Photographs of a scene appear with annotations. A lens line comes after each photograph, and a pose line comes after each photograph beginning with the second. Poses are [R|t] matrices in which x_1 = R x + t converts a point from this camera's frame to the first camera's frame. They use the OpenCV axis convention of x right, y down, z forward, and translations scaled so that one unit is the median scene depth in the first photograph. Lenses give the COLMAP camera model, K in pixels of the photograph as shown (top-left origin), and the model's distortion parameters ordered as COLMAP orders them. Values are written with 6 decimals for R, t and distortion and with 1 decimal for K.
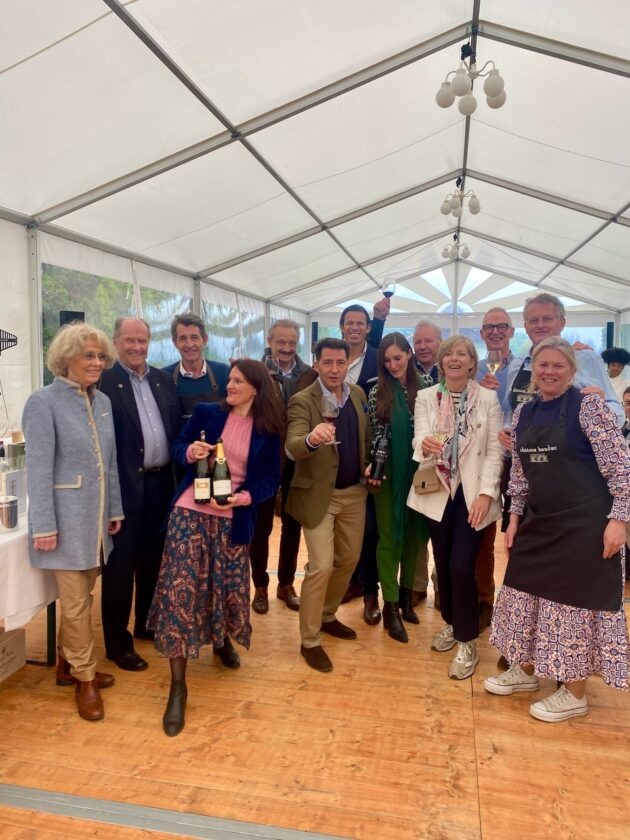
lens RADIAL K [[636.5, 0, 315.3], [0, 636.5, 410.0], [0, 0, 1]] dist [0.073379, -0.090309]
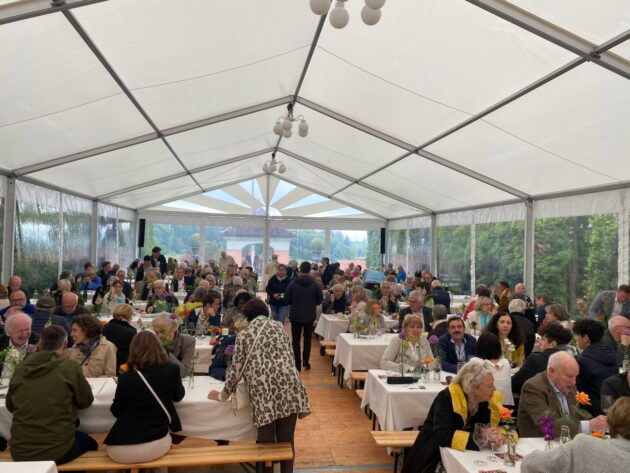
lens RADIAL K [[477.4, 0, 315.0], [0, 477.4, 236.5], [0, 0, 1]] dist [0.073379, -0.090309]
pose [[0.937358, 0.017443, 0.347930, -0.013171], [0.014148, 0.996015, -0.088052, -0.039796], [-0.348079, 0.087459, 0.933376, 0.157534]]
